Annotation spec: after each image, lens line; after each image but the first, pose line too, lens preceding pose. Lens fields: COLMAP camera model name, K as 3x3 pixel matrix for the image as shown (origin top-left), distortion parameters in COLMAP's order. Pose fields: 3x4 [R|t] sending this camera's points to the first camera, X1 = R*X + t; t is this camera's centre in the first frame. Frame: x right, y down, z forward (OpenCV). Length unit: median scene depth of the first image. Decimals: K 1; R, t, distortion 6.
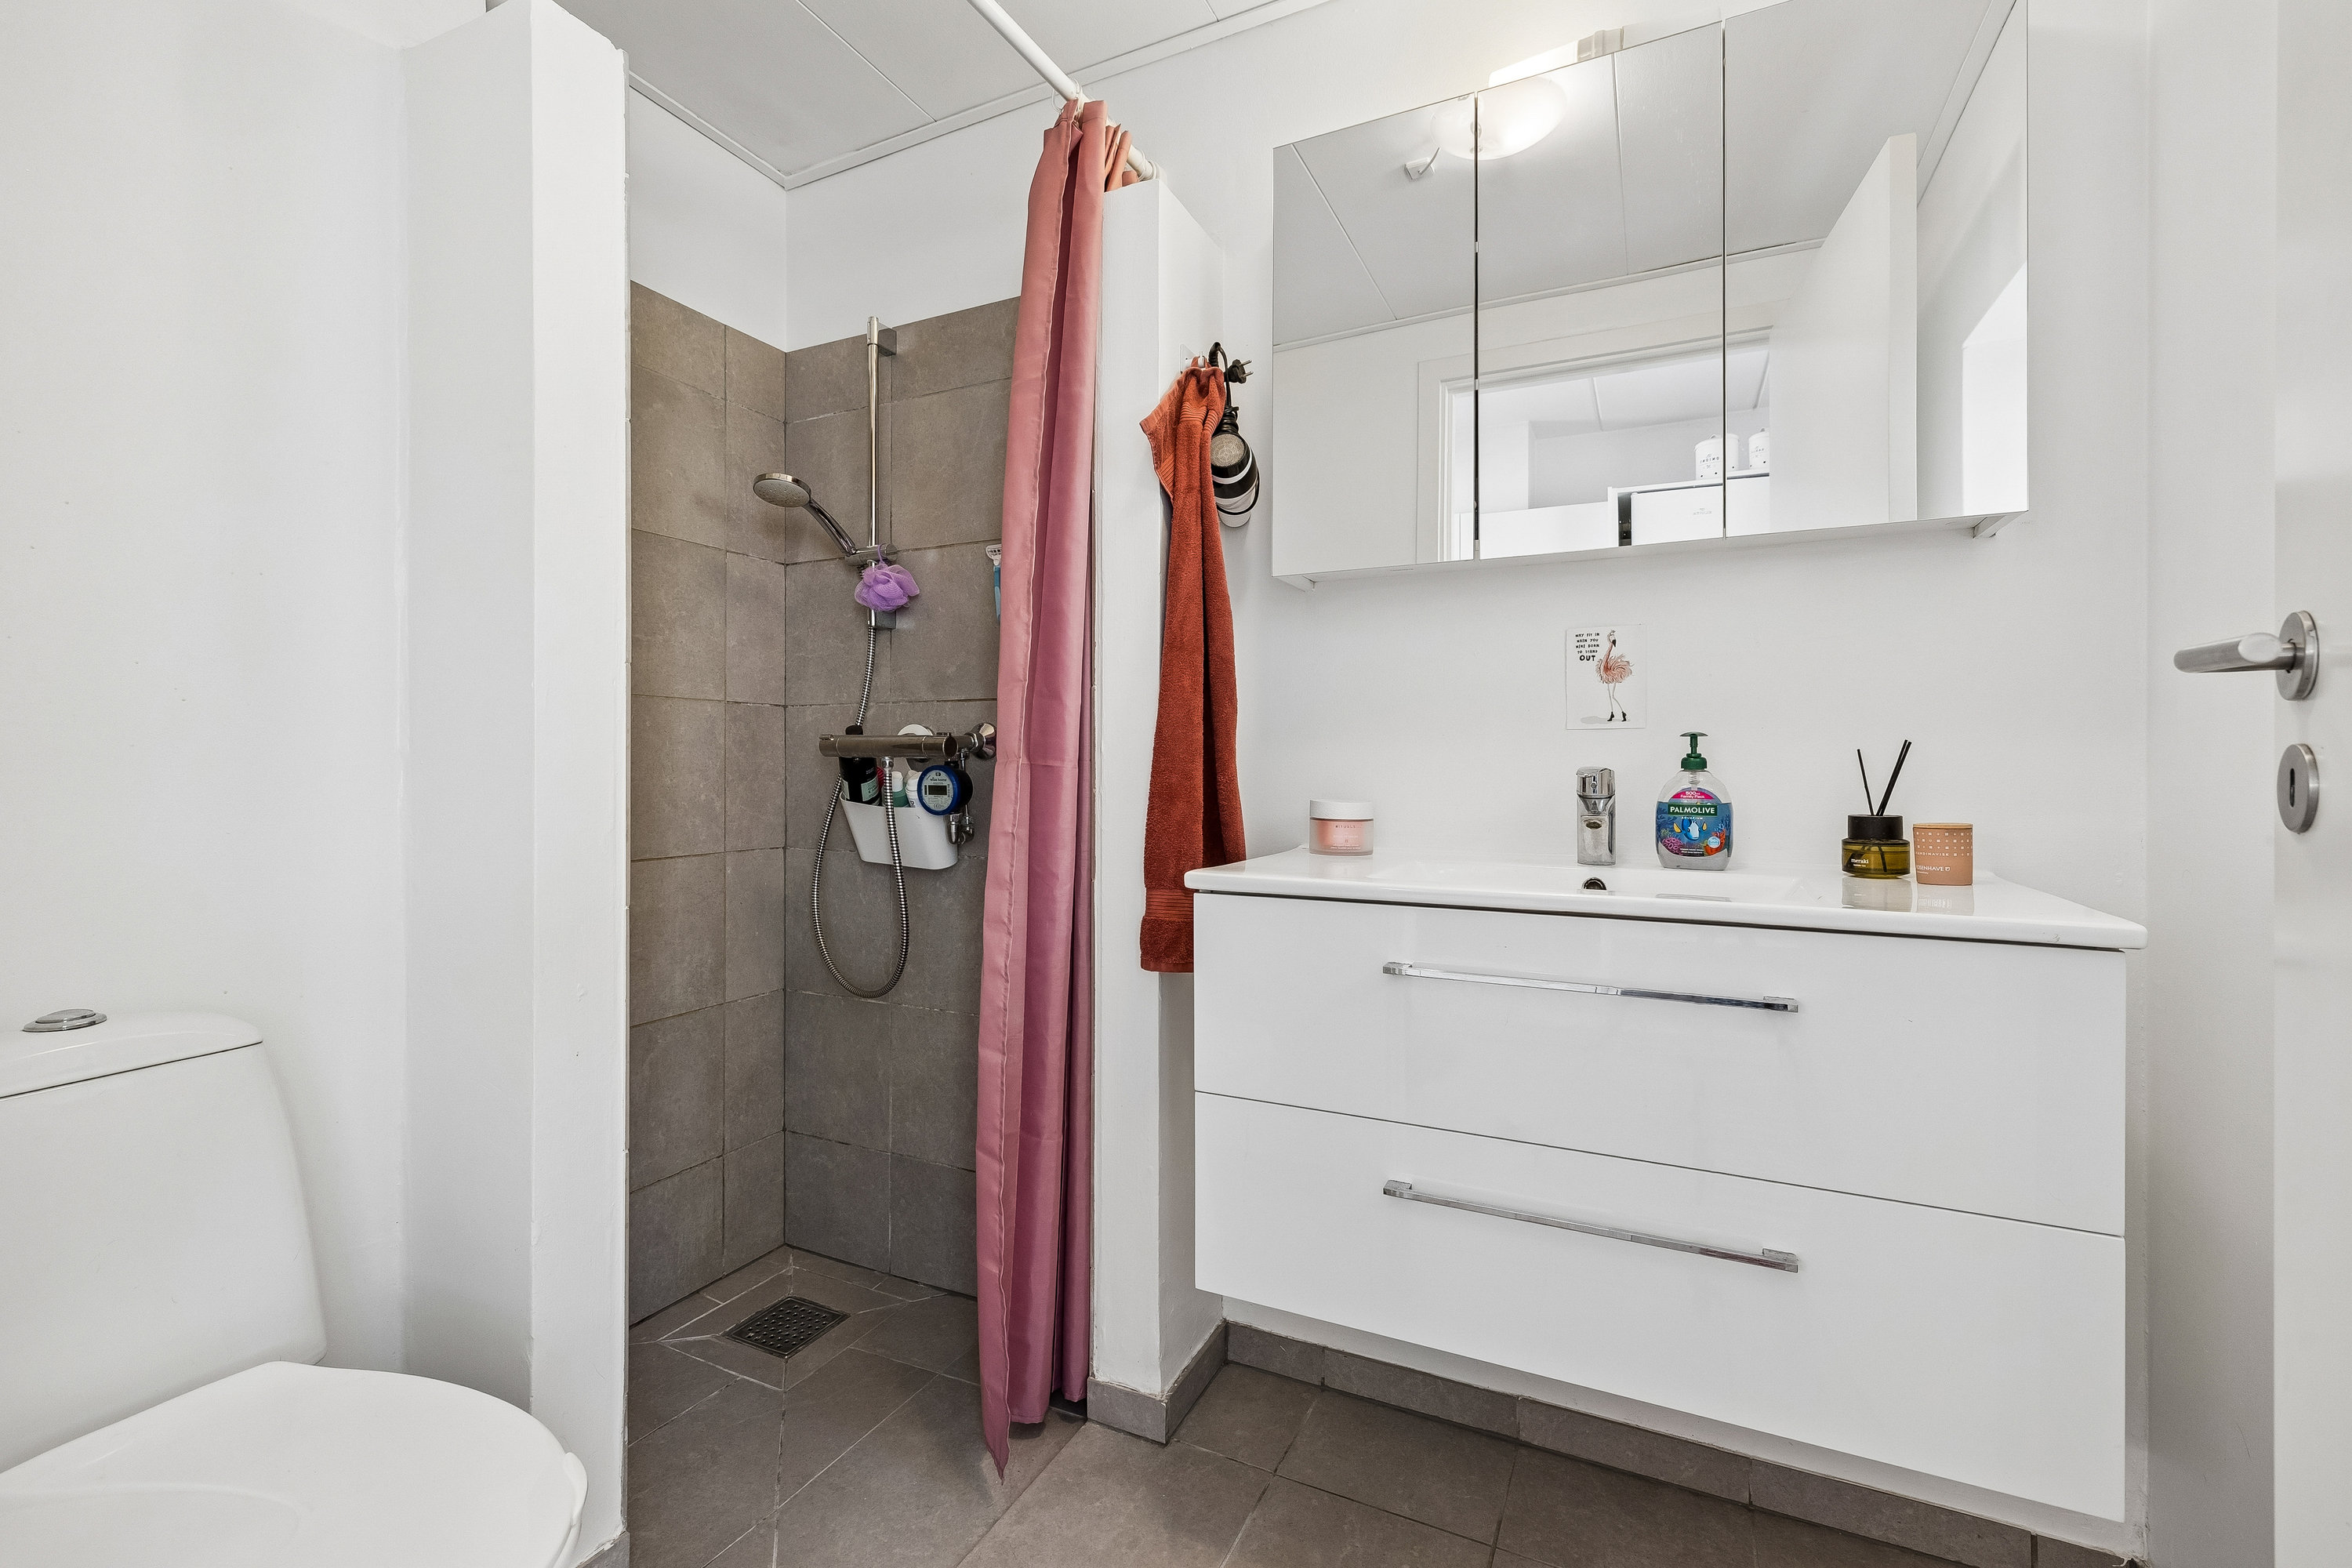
lens RADIAL K [[1031.4, 0, 1154.5], [0, 1031.4, 771.3], [0, 0, 1]] dist [0.009166, -0.000852]
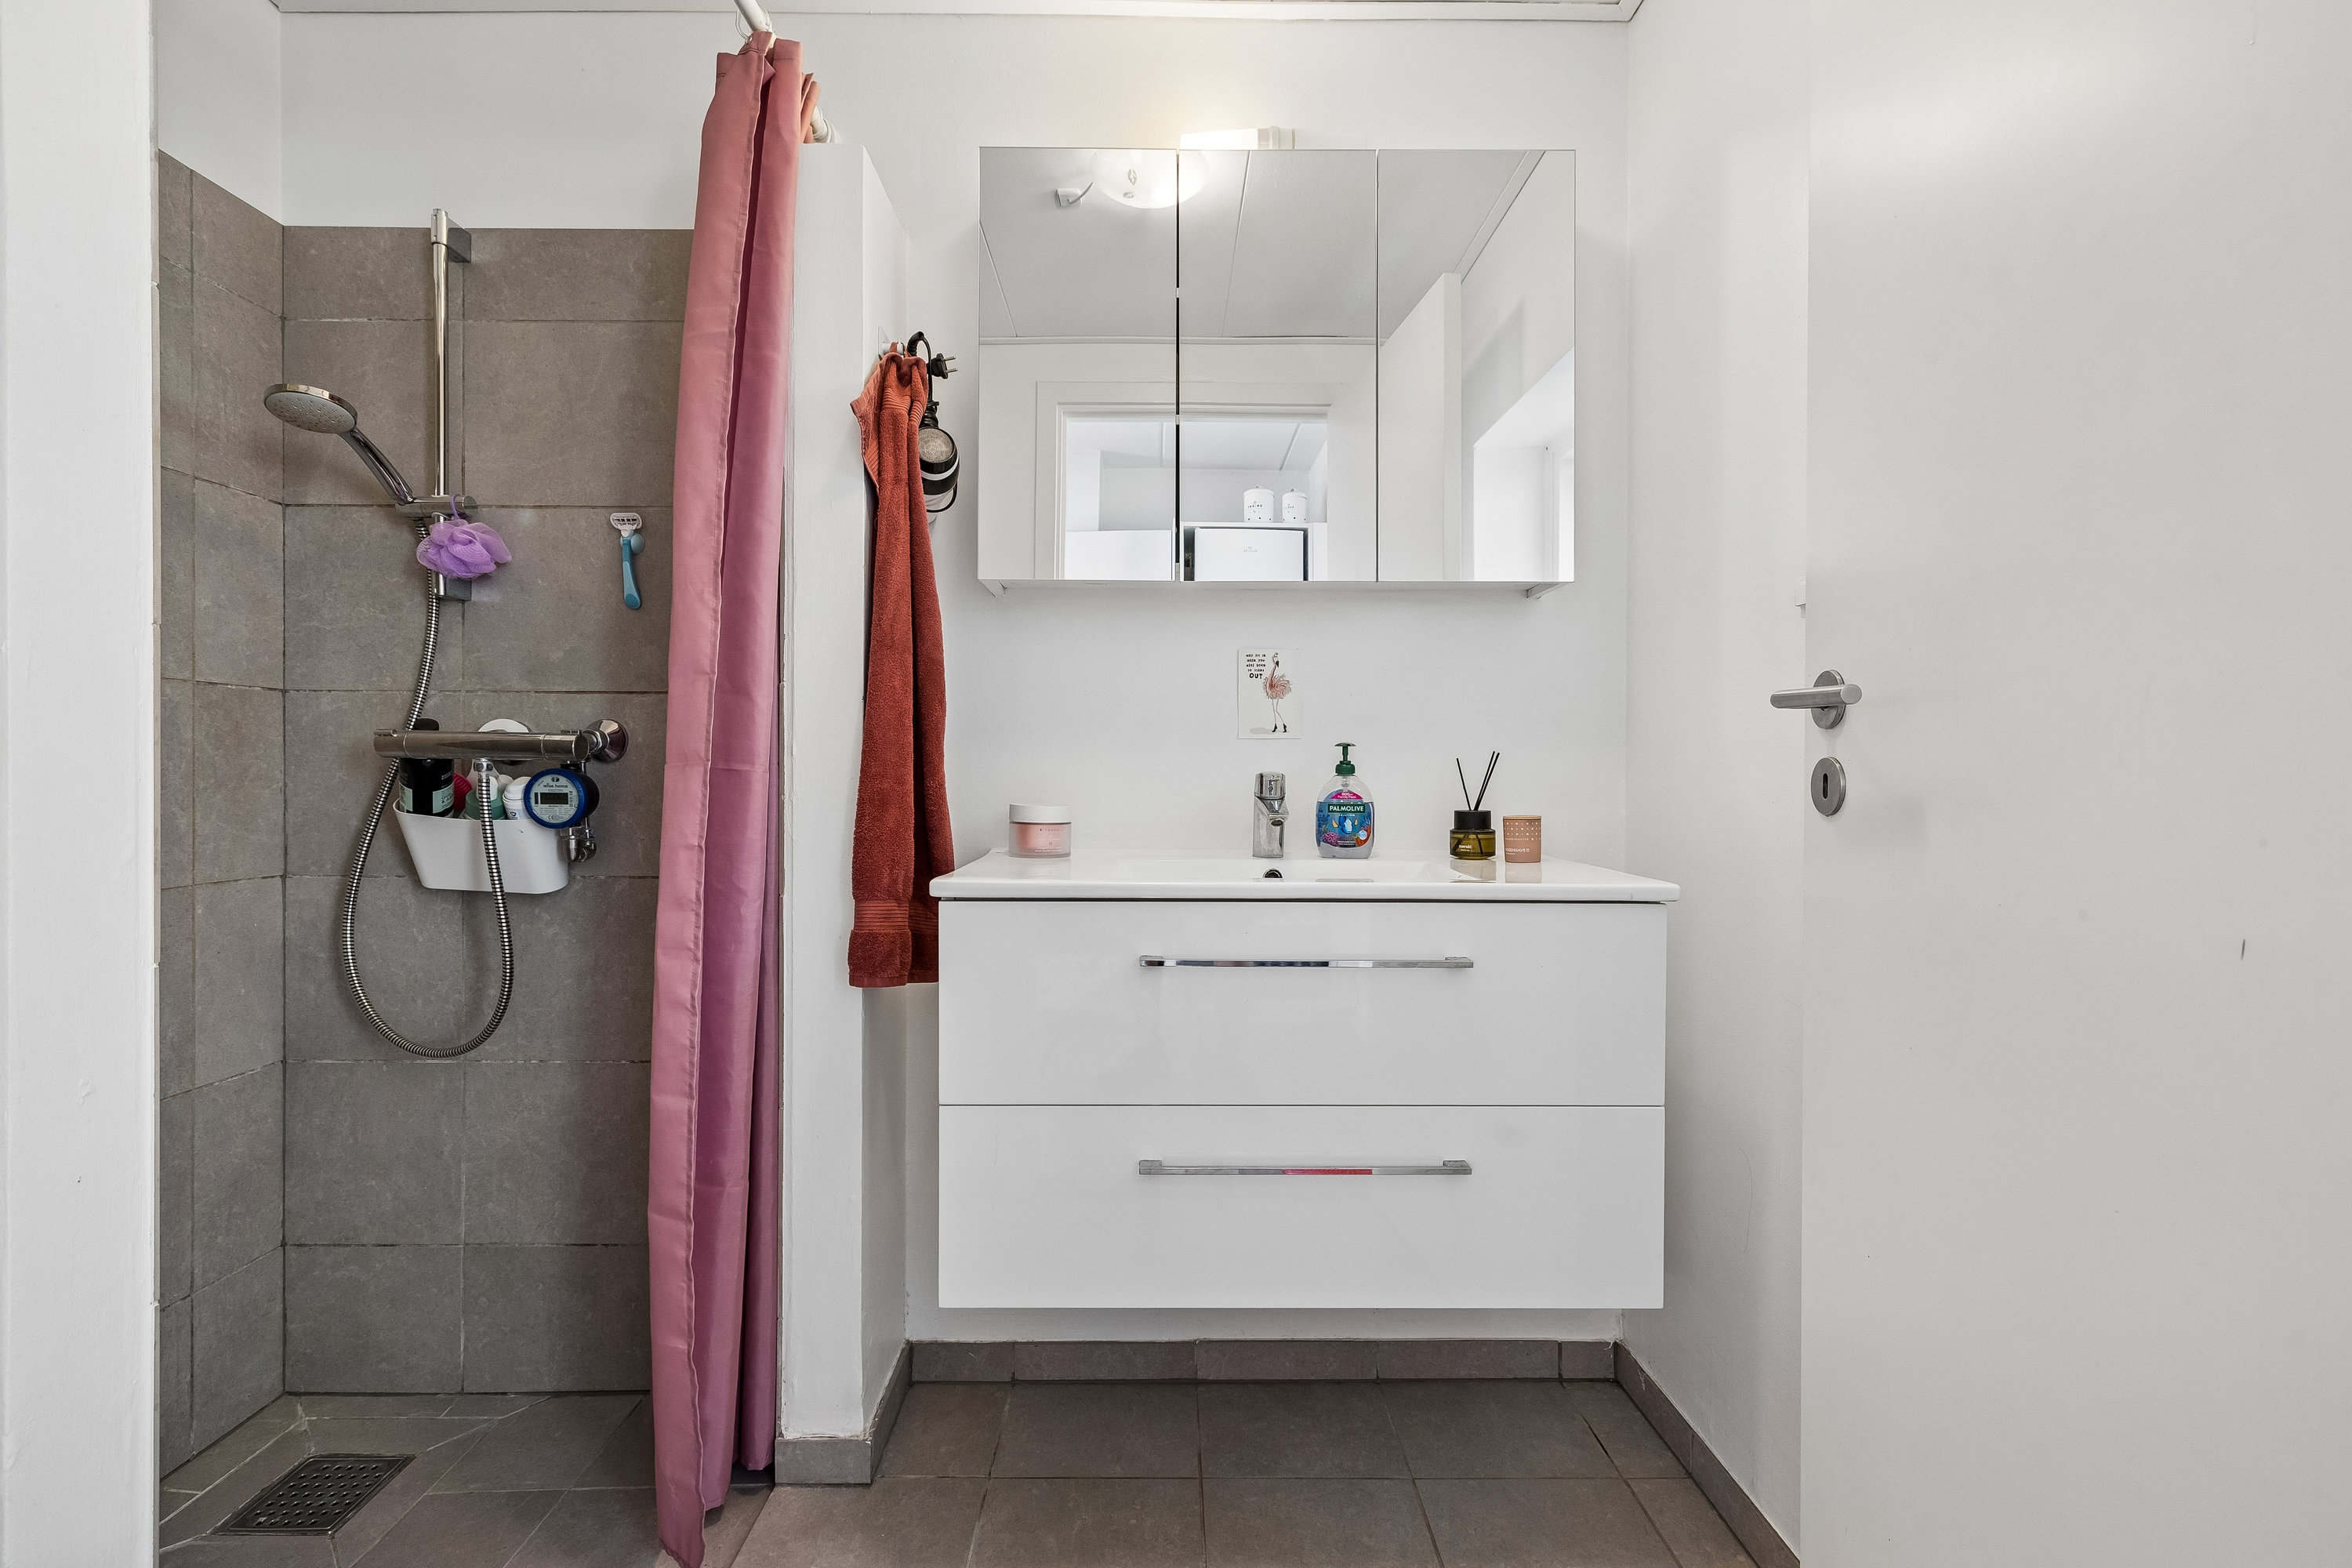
lens RADIAL K [[1031.4, 0, 1155.5], [0, 1031.4, 783.0], [0, 0, 1]] dist [0.009166, -0.000852]
pose [[0.893039, -0.003424, 0.449967, -0.177988], [0.000369, 0.999976, 0.006876, 0.000065], [-0.449980, -0.005974, 0.893019, 0.035155]]
